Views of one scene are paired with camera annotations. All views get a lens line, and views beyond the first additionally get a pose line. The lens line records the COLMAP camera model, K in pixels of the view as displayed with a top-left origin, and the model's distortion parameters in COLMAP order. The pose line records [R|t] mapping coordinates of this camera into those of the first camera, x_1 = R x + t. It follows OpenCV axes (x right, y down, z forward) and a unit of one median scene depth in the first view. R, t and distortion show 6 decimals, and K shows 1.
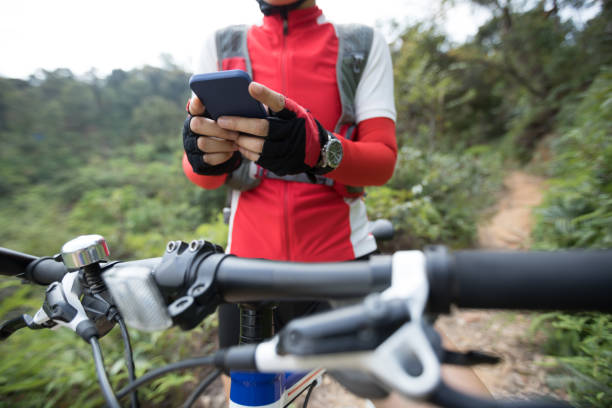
lens RADIAL K [[314.6, 0, 306.0], [0, 314.6, 204.0], [0, 0, 1]] dist [0.002397, 0.001969]
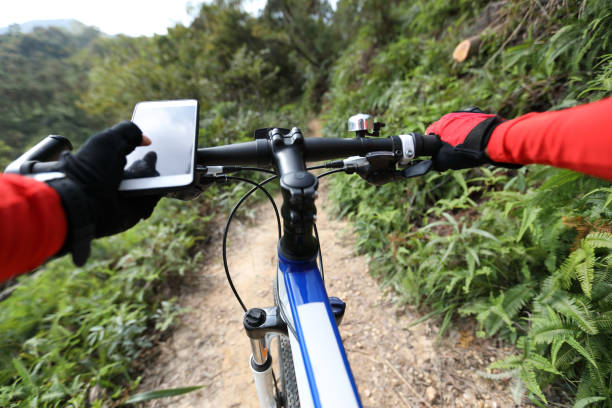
lens RADIAL K [[314.6, 0, 306.0], [0, 314.6, 204.0], [0, 0, 1]] dist [0.002397, 0.001969]
pose [[0.845572, -0.251639, 0.470835, -0.069255], [0.205164, 0.967386, 0.148567, 0.023562], [-0.492865, -0.029025, 0.869622, -0.120986]]
